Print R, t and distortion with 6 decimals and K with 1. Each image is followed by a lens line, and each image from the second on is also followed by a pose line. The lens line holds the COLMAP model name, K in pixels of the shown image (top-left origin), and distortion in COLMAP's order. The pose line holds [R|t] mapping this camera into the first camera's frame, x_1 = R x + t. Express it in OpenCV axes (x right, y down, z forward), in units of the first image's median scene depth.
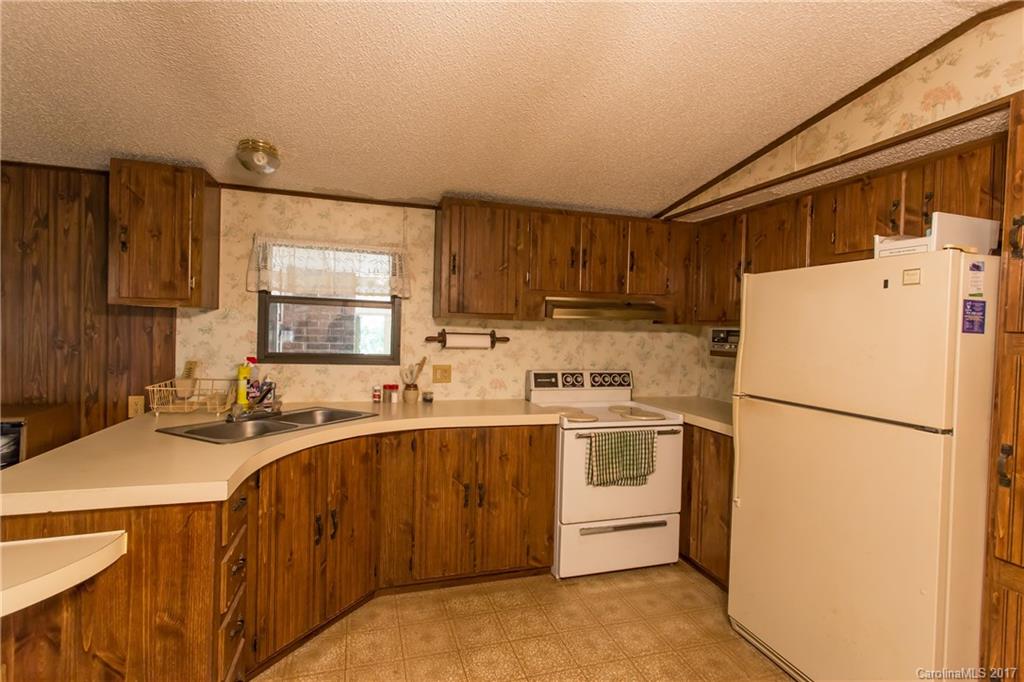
lens RADIAL K [[487.2, 0, 512.5], [0, 487.2, 339.2], [0, 0, 1]] dist [0.002984, 0.000163]
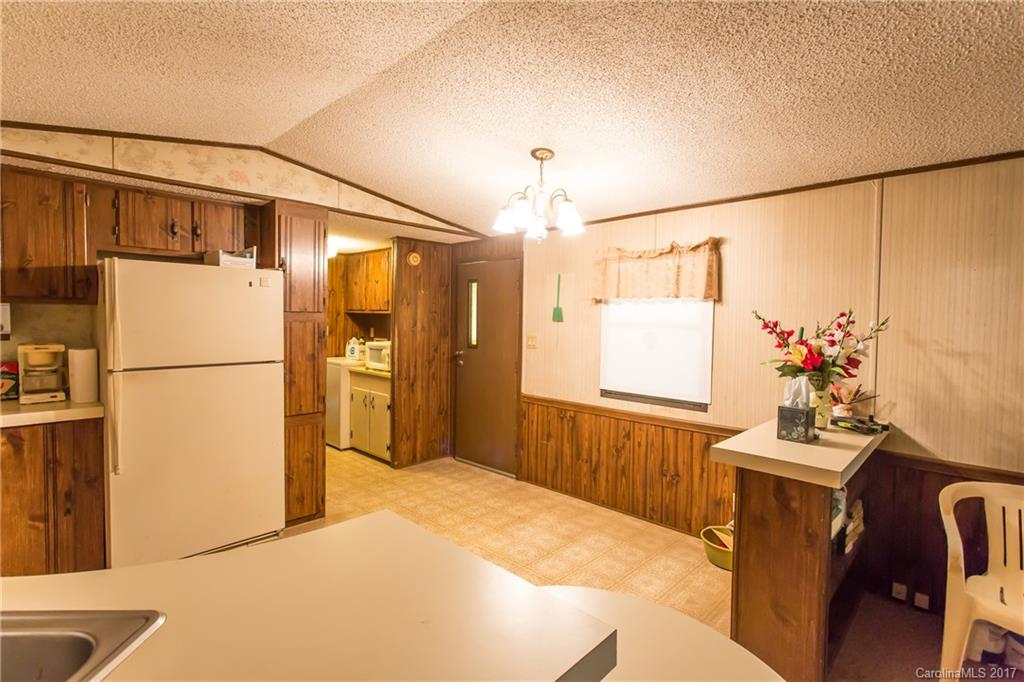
lens RADIAL K [[487.2, 0, 511.3], [0, 487.2, 336.5], [0, 0, 1]] dist [0.002984, 0.000163]
pose [[-0.478808, -0.062444, 0.875696, -0.852458], [-0.004699, 0.997635, 0.068570, -0.041862], [-0.877907, 0.028717, -0.477969, 0.747353]]
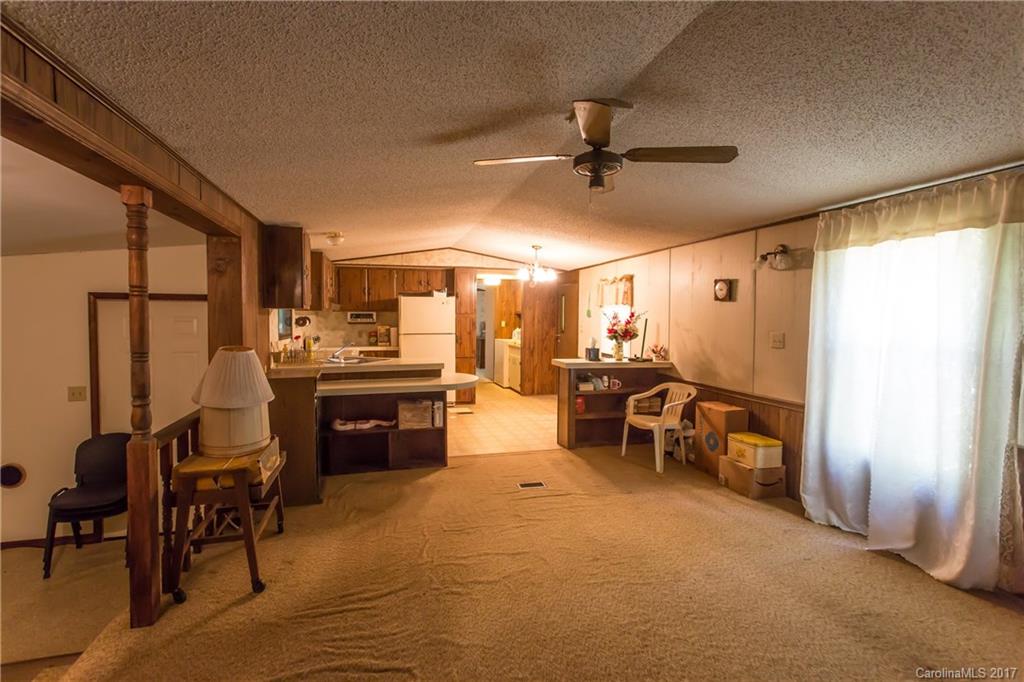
lens RADIAL K [[487.2, 0, 507.5], [0, 487.2, 337.5], [0, 0, 1]] dist [0.002984, 0.000163]
pose [[0.035546, -0.068511, 0.997017, -2.588726], [0.019105, 0.997512, 0.067863, -0.070066], [-0.999185, 0.016636, 0.036766, 0.208484]]
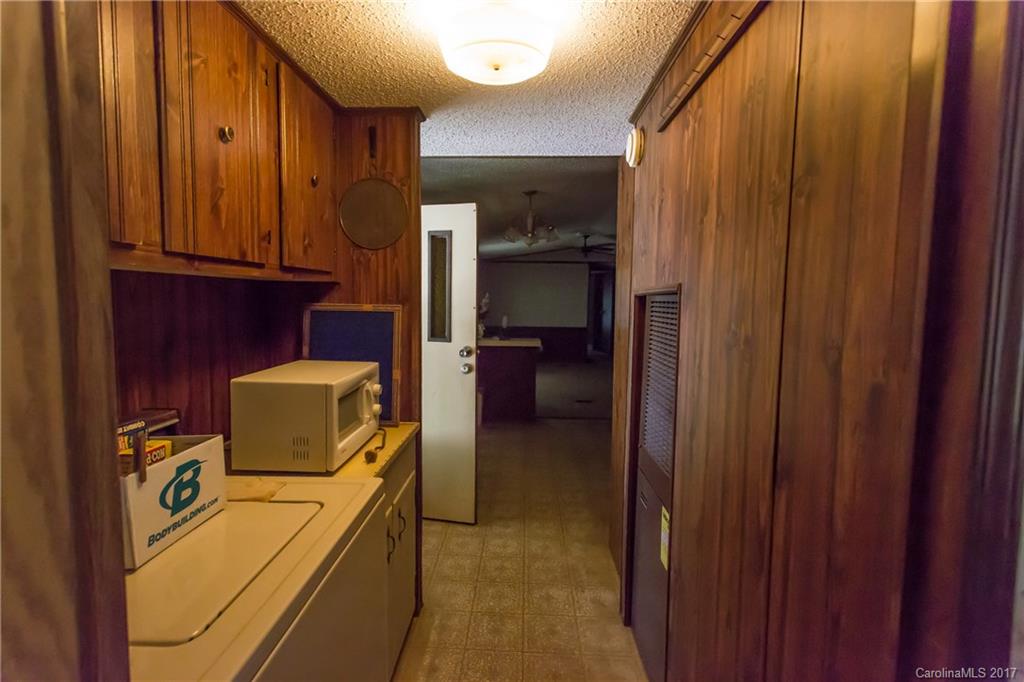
lens RADIAL K [[487.2, 0, 511.5], [0, 487.2, 336.3], [0, 0, 1]] dist [0.002984, 0.000163]
pose [[-0.317215, 0.040392, -0.947493, 1.782615], [-0.044082, 0.997385, 0.057277, 0.031486], [0.947329, 0.059937, -0.314605, 0.674446]]
